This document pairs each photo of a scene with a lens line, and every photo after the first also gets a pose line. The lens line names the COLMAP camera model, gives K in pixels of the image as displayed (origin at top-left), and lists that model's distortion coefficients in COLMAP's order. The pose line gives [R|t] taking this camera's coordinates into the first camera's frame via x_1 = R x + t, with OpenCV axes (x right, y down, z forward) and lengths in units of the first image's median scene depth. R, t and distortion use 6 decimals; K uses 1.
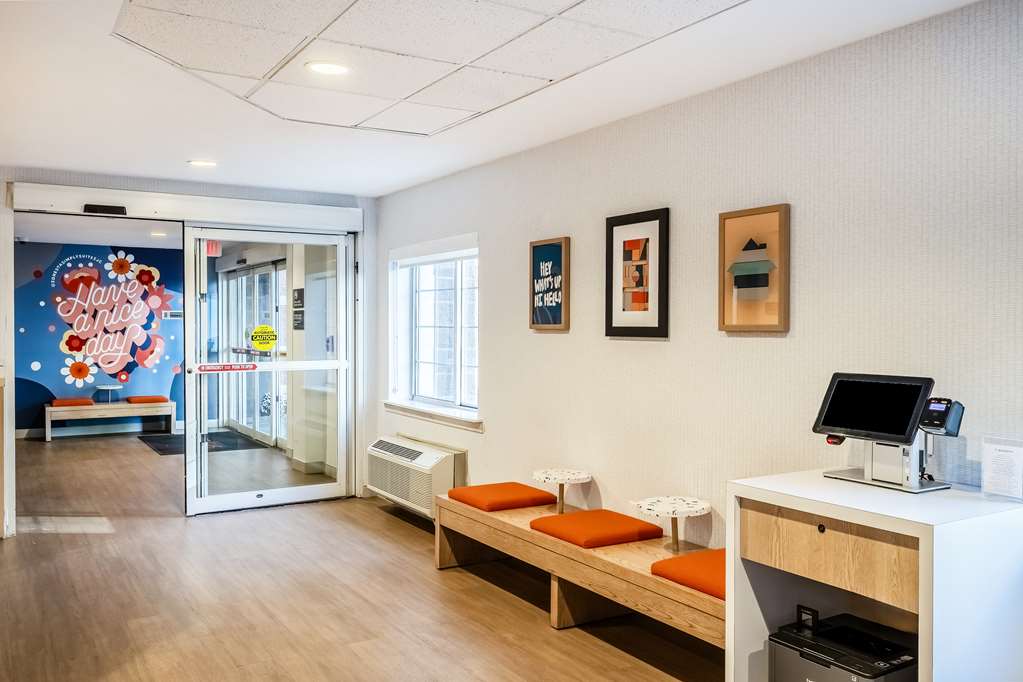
lens RADIAL K [[806.7, 0, 460.4], [0, 806.7, 340.8], [0, 0, 1]] dist [-0.025409, -0.000199]
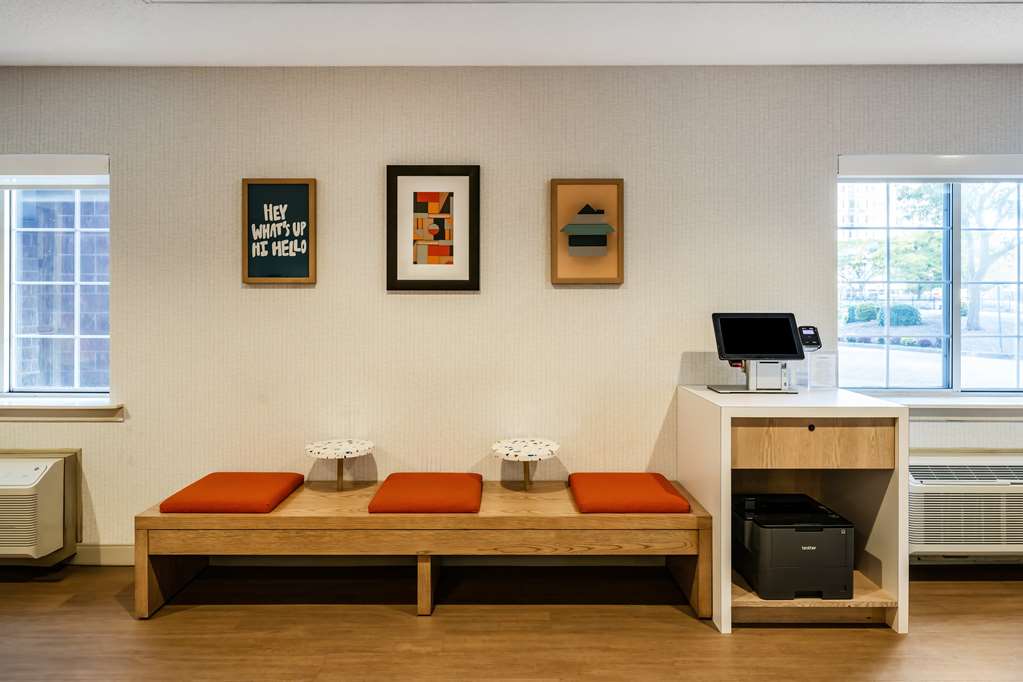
lens RADIAL K [[637.0, 0, 478.6], [0, 637.0, 303.6], [0, 0, 1]] dist [-0.007628, -0.003289]
pose [[0.504663, -0.009683, 0.863262, -0.437372], [0.015439, 0.999878, 0.002190, 0.010902], [-0.863179, 0.012222, 0.504751, 0.563375]]
